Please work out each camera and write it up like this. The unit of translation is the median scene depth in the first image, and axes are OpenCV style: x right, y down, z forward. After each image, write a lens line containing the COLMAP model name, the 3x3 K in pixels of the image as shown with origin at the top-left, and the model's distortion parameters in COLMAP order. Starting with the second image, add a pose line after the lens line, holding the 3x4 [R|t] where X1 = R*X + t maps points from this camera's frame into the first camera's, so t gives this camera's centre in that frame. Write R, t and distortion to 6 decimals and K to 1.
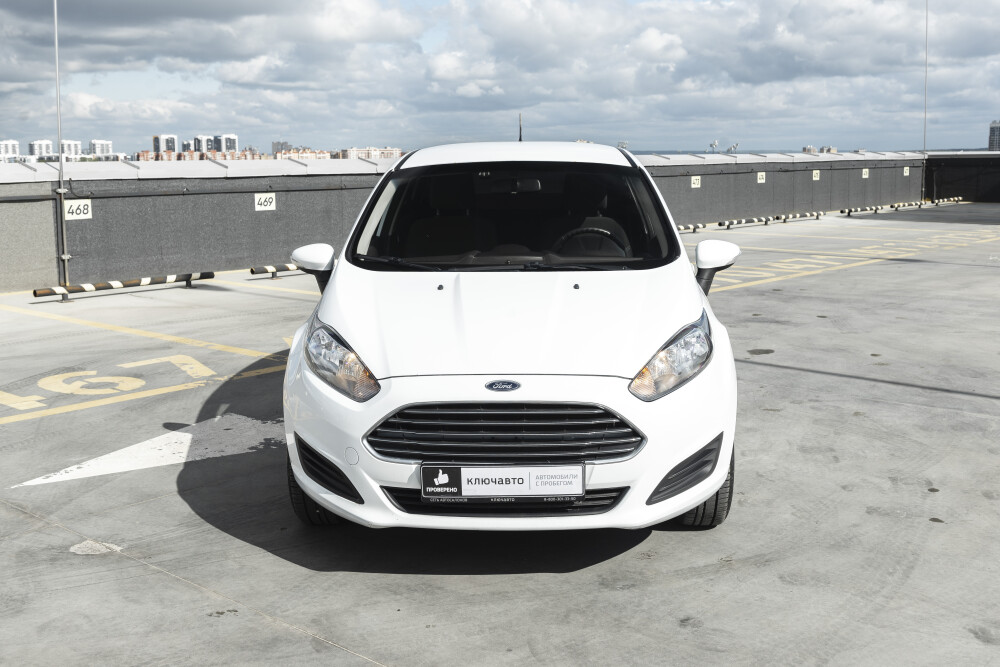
lens RADIAL K [[1109.1, 0, 470.8], [0, 1109.1, 336.6], [0, 0, 1]] dist [-0.014718, 0.014737]
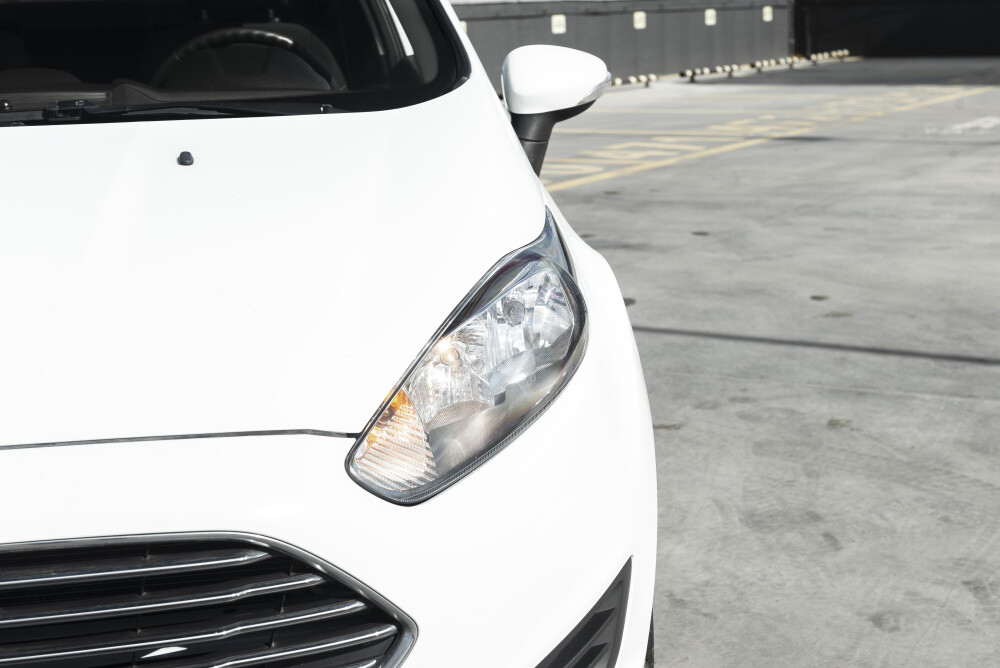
lens RADIAL K [[1656.5, 0, 500.0], [0, 1656.5, 334.0], [0, 0, 1]] dist [-0.024604, -0.027641]
pose [[0.974266, -0.060846, 0.217036, 0.049279], [0.054686, 0.997915, 0.034284, -0.002161], [-0.218669, -0.021533, 0.975561, 0.311398]]
